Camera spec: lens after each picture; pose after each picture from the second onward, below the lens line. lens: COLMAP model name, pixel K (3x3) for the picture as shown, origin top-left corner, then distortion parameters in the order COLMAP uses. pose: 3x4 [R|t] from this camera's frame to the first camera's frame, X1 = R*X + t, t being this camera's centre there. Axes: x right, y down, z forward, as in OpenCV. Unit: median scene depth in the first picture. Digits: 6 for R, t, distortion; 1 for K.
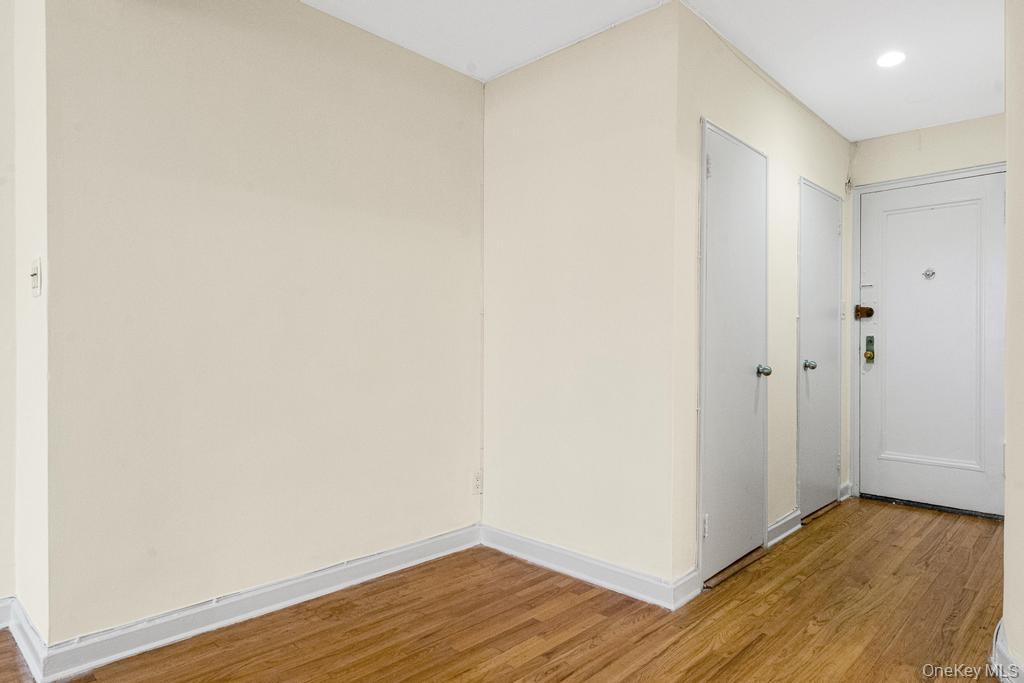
lens RADIAL K [[616.9, 0, 517.3], [0, 616.9, 347.8], [0, 0, 1]] dist [0.007155, -0.003583]
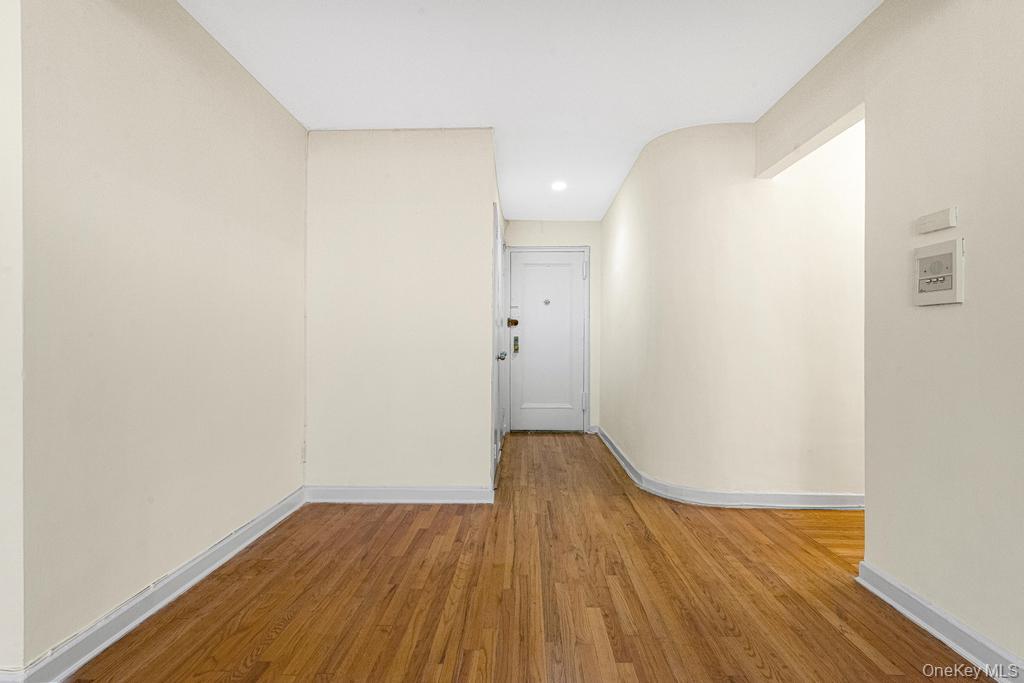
lens RADIAL K [[495.9, 0, 502.8], [0, 495.9, 344.0], [0, 0, 1]] dist [-0.006217, 0.001032]
pose [[0.762516, -0.003459, 0.646961, -0.512396], [0.004915, 0.999988, -0.000448, 0.002673], [-0.646951, 0.003521, 0.762523, -0.018849]]
